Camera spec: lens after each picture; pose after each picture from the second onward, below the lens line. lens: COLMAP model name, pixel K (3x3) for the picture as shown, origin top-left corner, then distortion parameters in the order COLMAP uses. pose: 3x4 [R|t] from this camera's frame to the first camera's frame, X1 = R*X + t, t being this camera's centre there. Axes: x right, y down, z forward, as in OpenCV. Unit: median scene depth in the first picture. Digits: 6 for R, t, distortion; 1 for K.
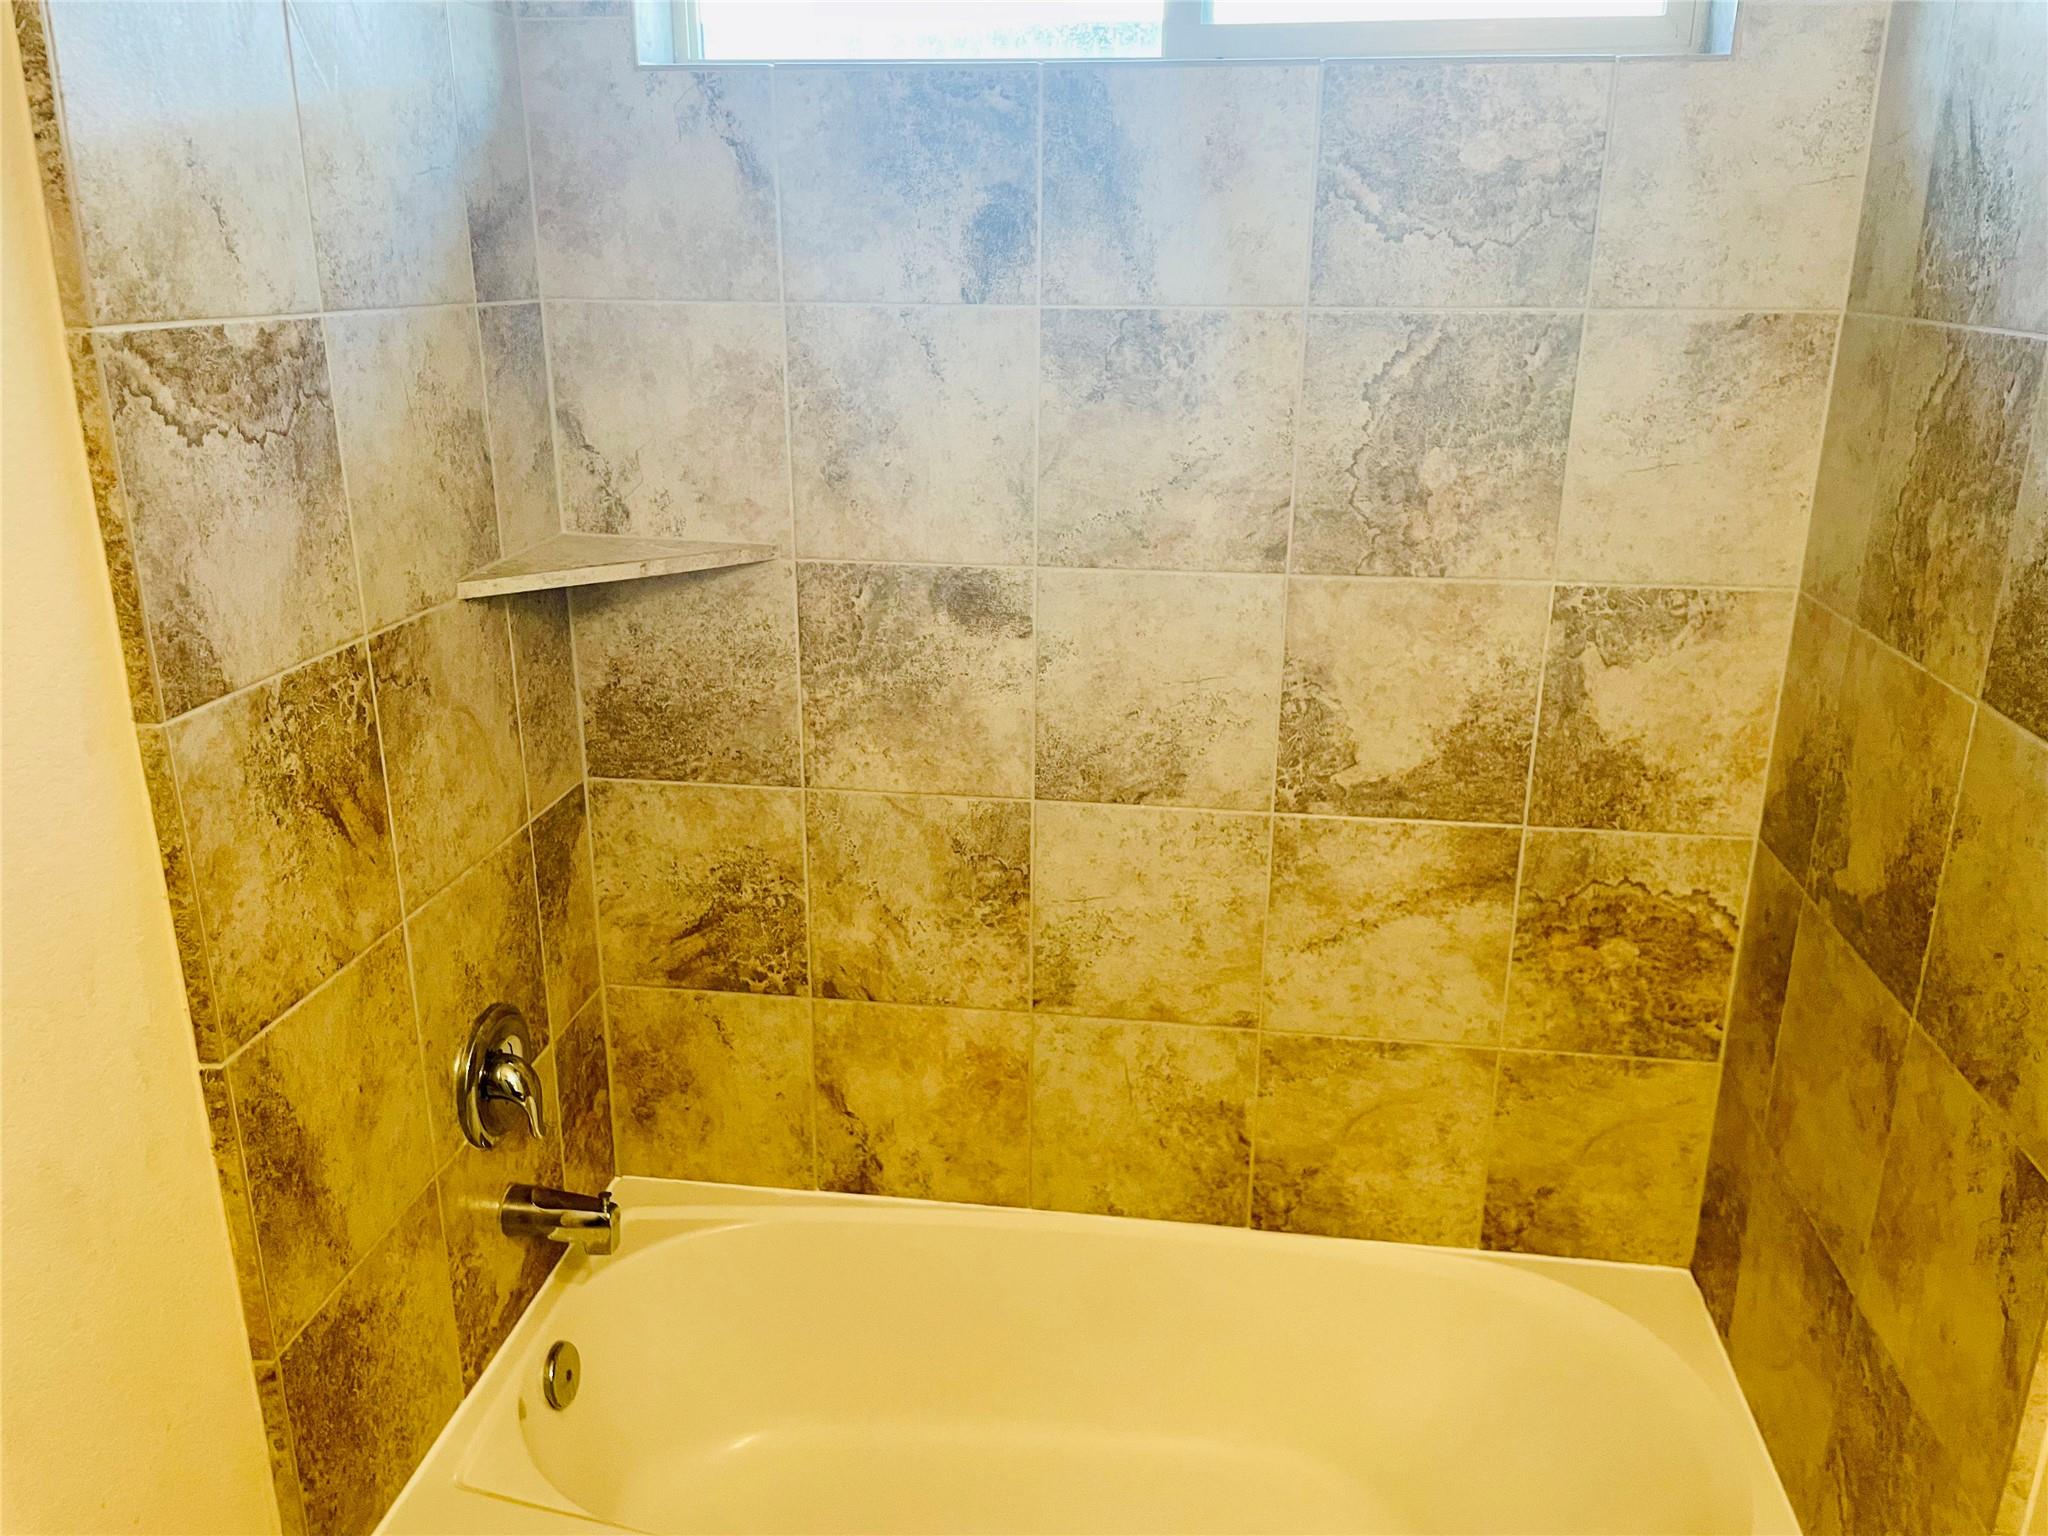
lens RADIAL K [[1534.8, 0, 1026.4], [0, 1534.8, 776.7], [0, 0, 1]] dist [0.088787, -0.128209]
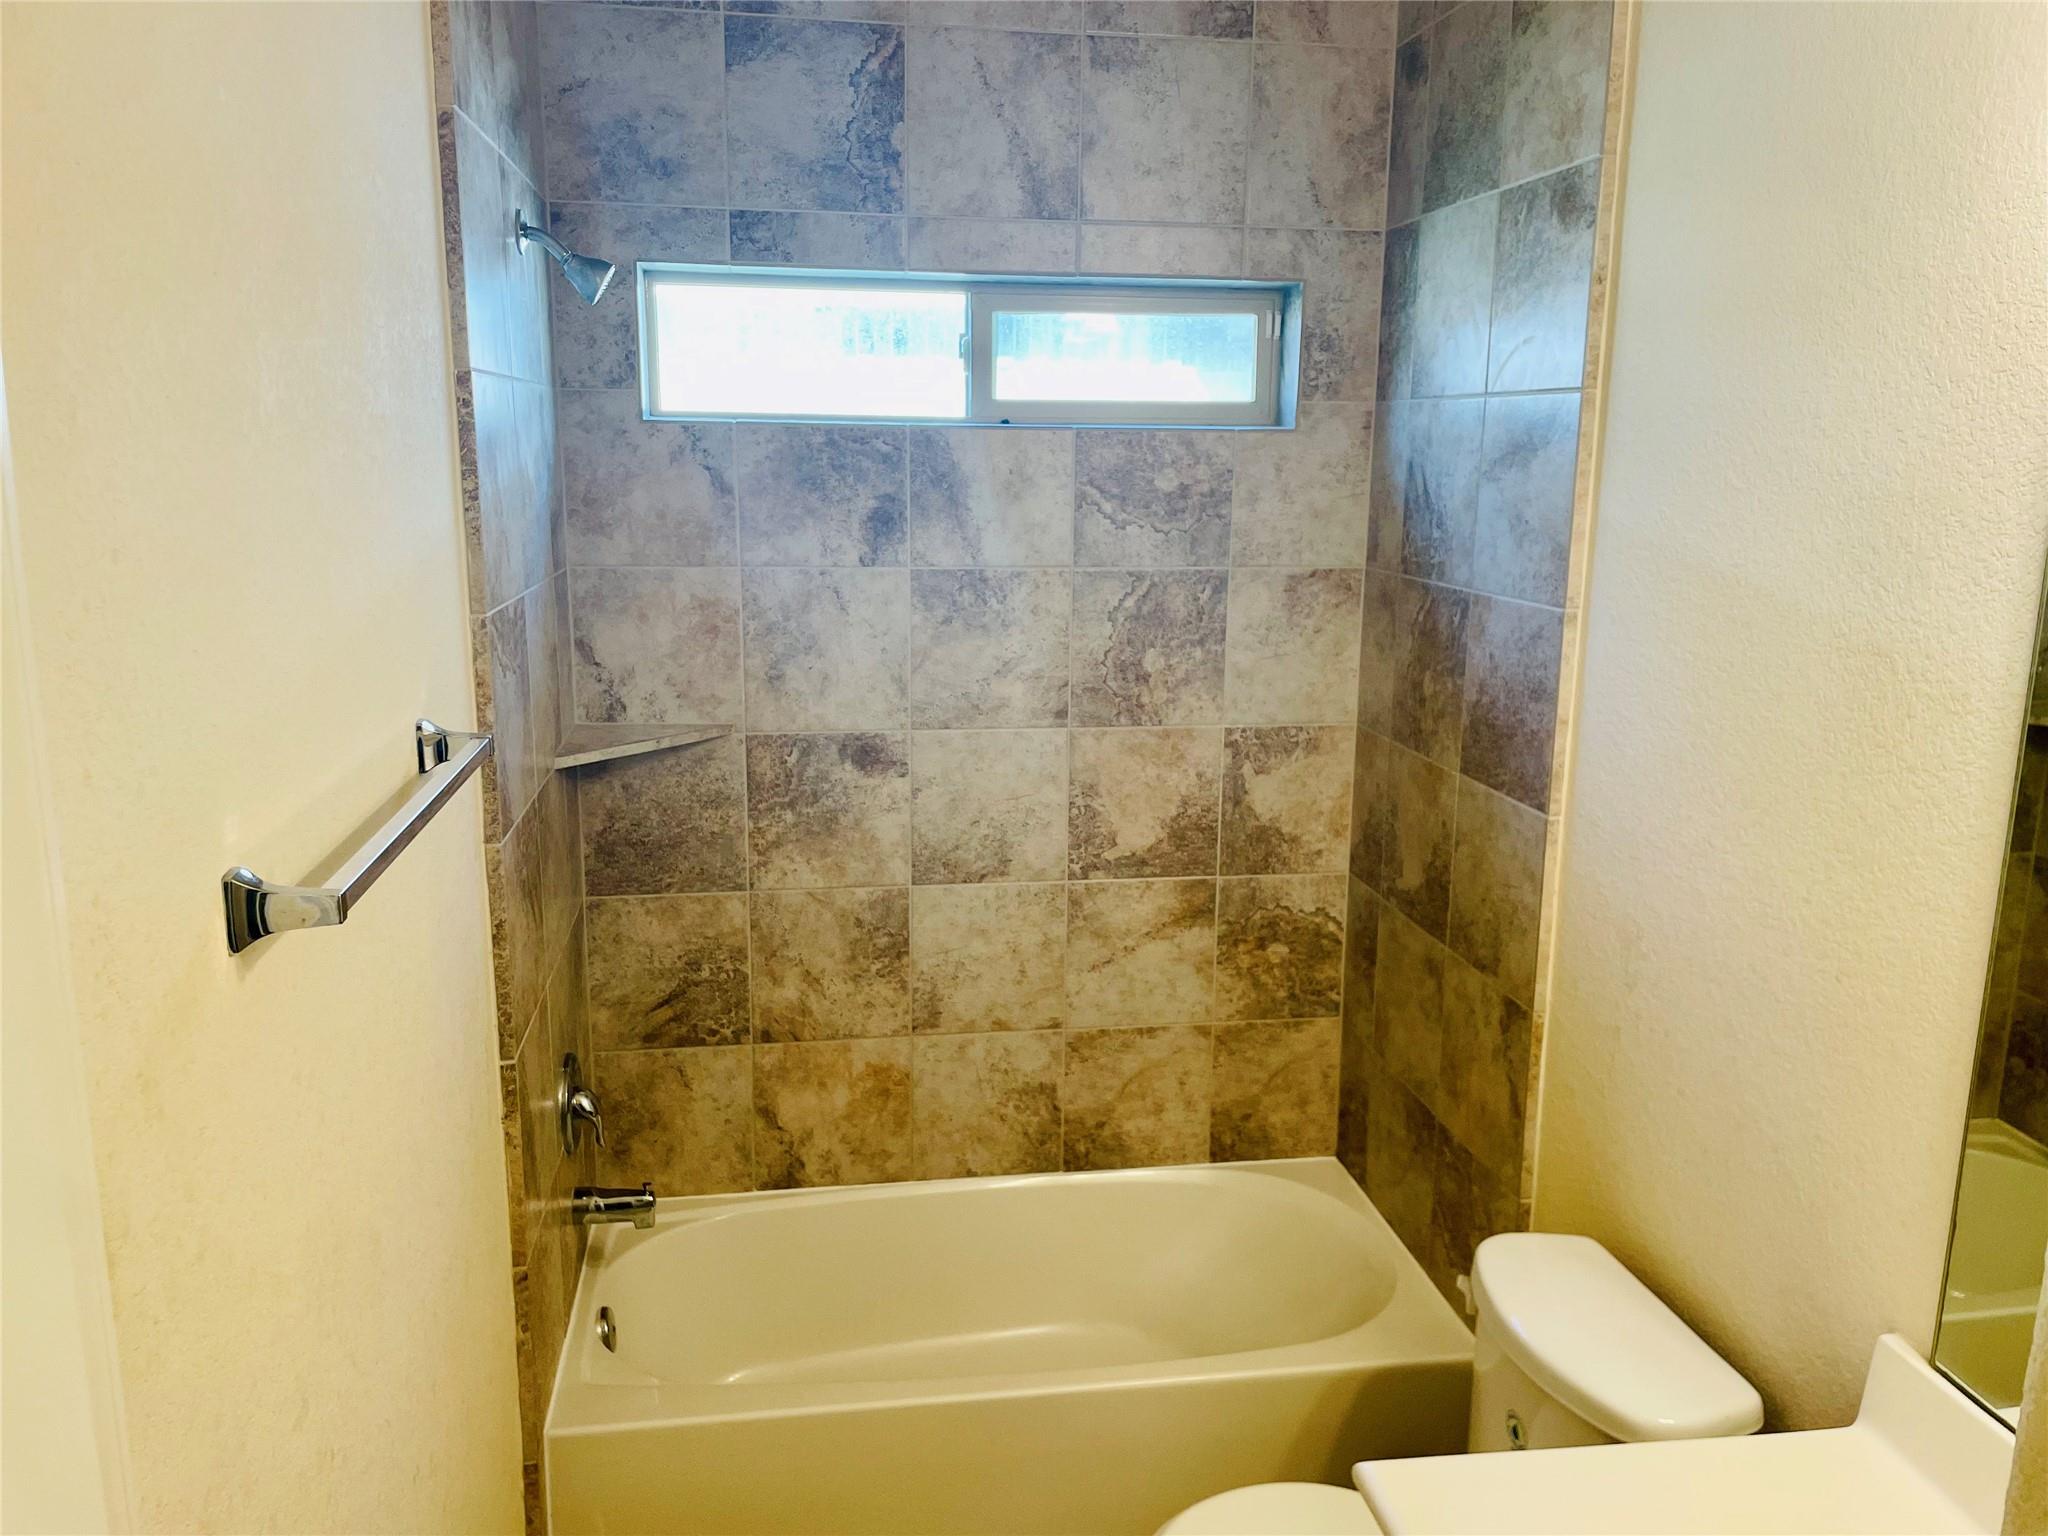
lens RADIAL K [[1534.8, 0, 1026.4], [0, 1534.8, 776.7], [0, 0, 1]] dist [0.088787, -0.128209]
pose [[0.957008, -0.055175, 0.284766, -0.315505], [0.086814, 0.991223, -0.099702, 0.070720], [-0.276765, 0.120137, 0.953398, -0.476834]]
